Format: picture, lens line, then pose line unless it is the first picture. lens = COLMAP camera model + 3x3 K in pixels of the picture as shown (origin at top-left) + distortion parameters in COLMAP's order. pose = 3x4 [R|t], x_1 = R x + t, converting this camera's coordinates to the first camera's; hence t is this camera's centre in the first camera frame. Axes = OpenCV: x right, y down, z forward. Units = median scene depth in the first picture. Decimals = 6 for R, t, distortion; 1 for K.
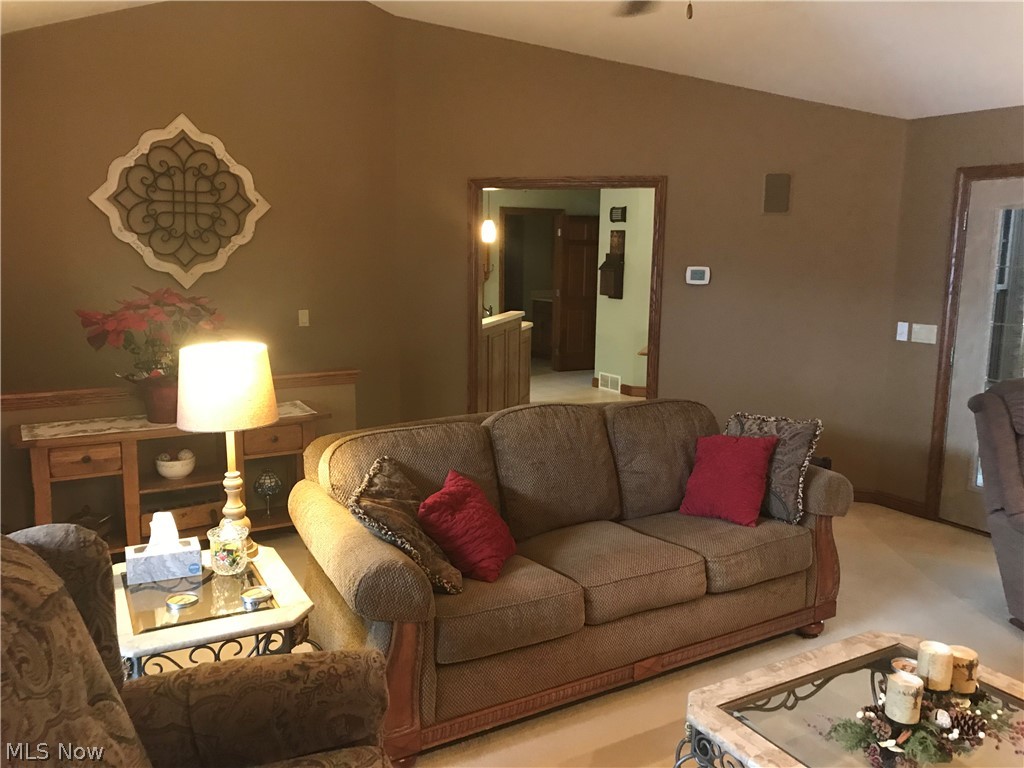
lens RADIAL K [[838.1, 0, 512.0], [0, 838.1, 384.0], [0, 0, 1]] dist [0.000553, -0.001922]
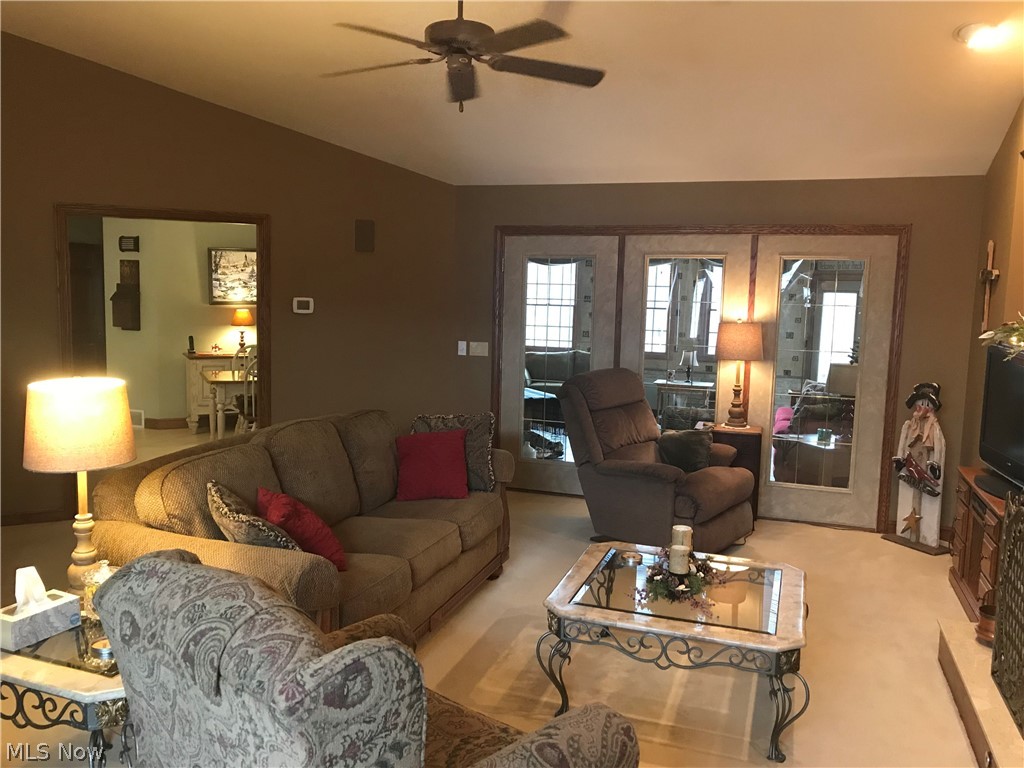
lens RADIAL K [[829.0, 0, 512.0], [0, 829.0, 384.0], [0, 0, 1]] dist [0.122098, -0.372736]
pose [[0.749754, -0.066736, 0.658343, -0.342374], [0.090852, 0.995861, -0.002516, 0.003085], [-0.655450, 0.061698, 0.752714, -0.015045]]
